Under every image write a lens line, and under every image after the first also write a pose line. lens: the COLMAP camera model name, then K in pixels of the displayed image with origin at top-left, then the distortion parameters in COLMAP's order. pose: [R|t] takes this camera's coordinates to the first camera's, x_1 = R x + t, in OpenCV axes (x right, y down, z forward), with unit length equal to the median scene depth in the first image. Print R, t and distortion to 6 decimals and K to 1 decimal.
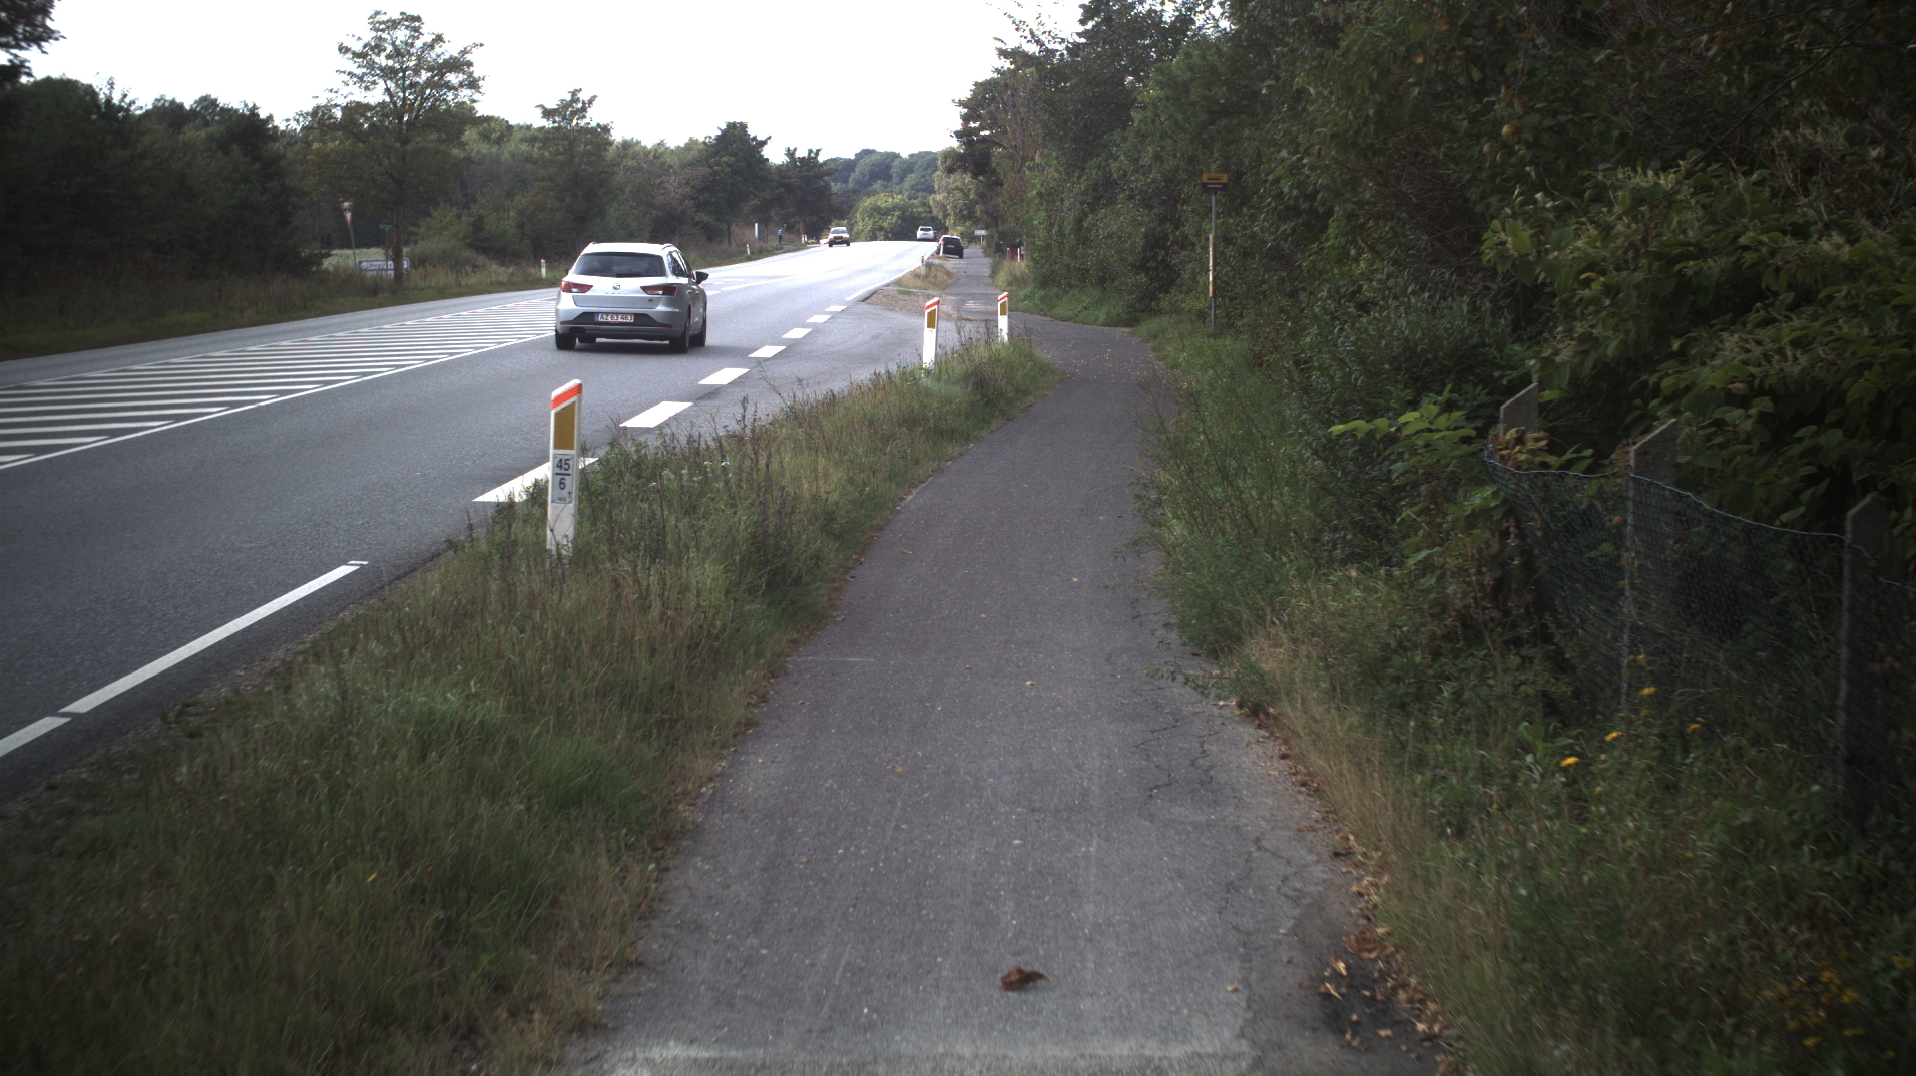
lens RADIAL K [[3469.5, 0, 958.0], [0, 3469.5, 538.0], [0, 0, 1]] dist [-0.254132, -0.004434]
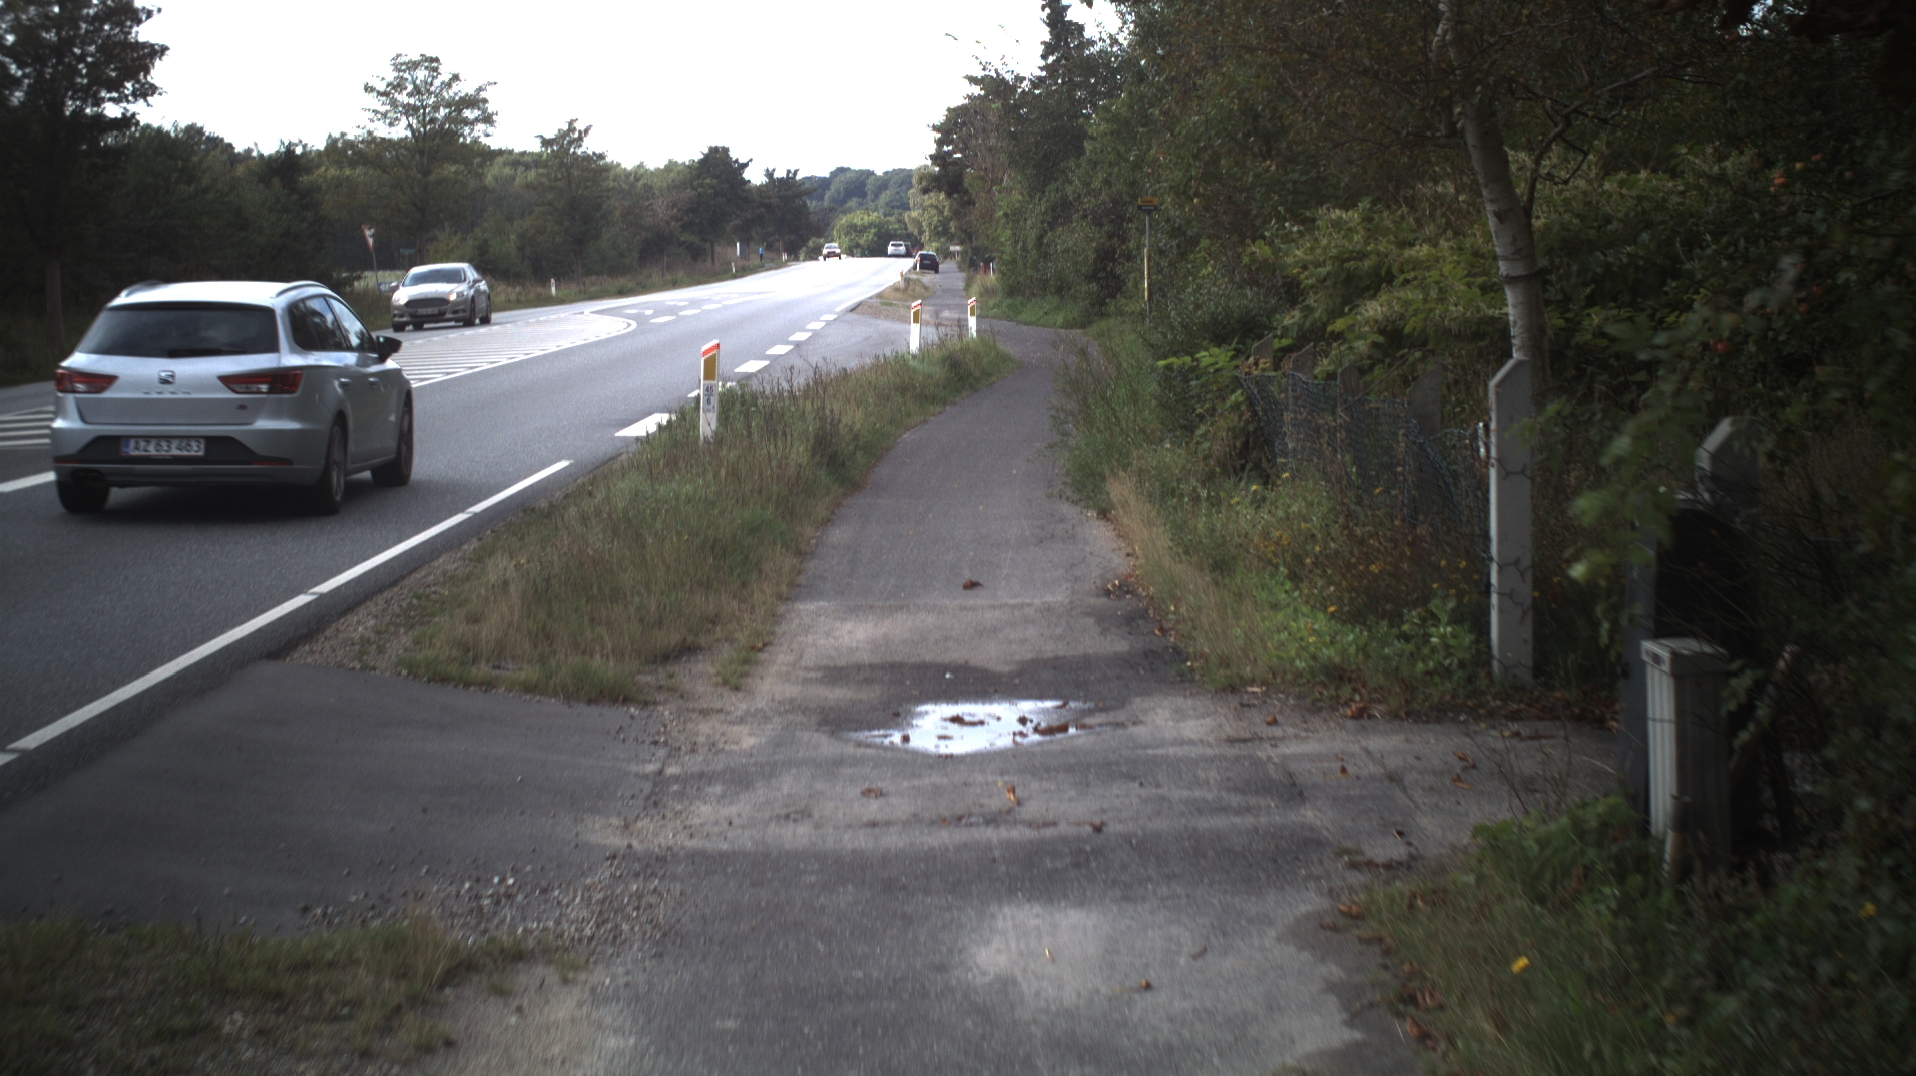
lens RADIAL K [[3469.5, 0, 958.0], [0, 3469.5, 538.0], [0, 0, 1]] dist [-0.254132, -0.004434]
pose [[0.999878, -0.014457, 0.005988, -0.000312], [0.014484, 0.999885, -0.004468, 0.009464], [-0.005923, 0.004555, 0.999972, -0.110455]]
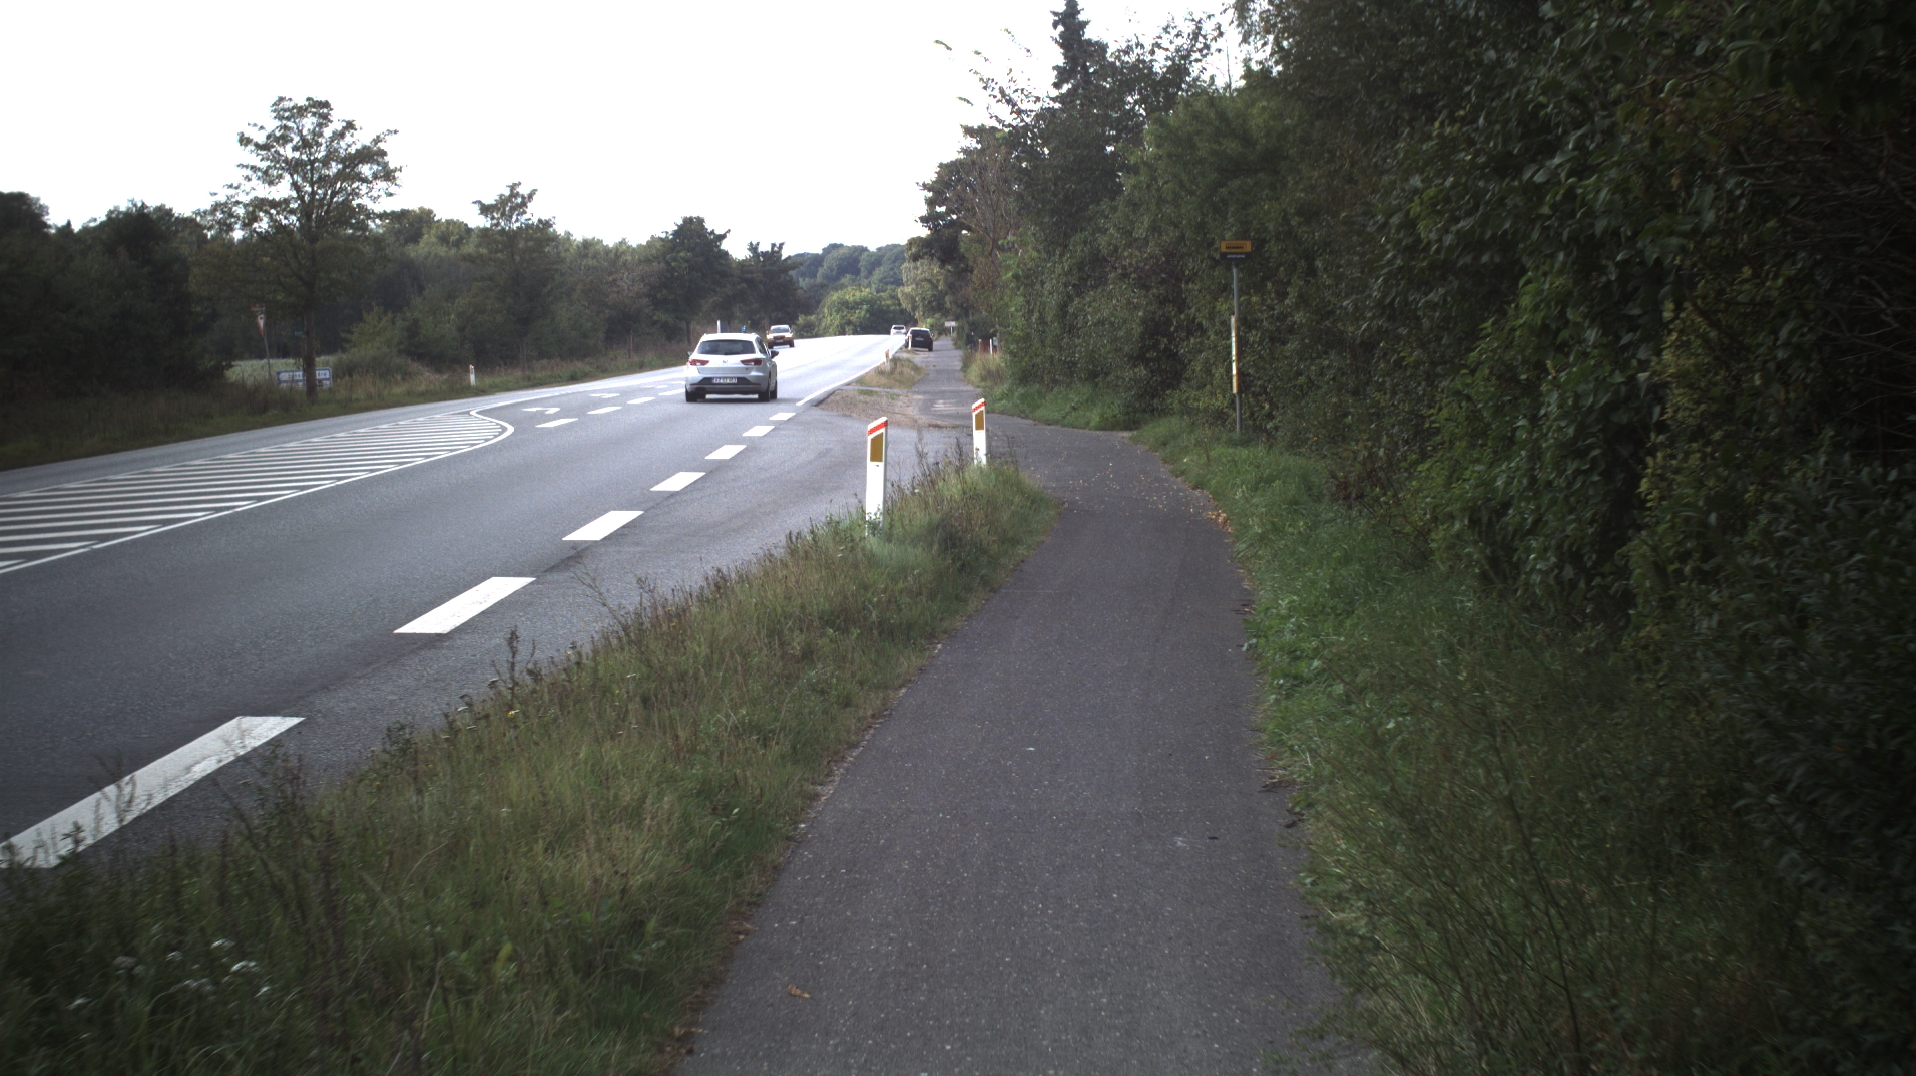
lens RADIAL K [[3469.5, 0, 958.0], [0, 3469.5, 538.0], [0, 0, 1]] dist [-0.254132, -0.004434]
pose [[0.999596, -0.027578, 0.006822, 0.001127], [0.027749, 0.999267, -0.026356, -0.009371], [-0.006090, 0.026535, 0.999629, 0.109641]]
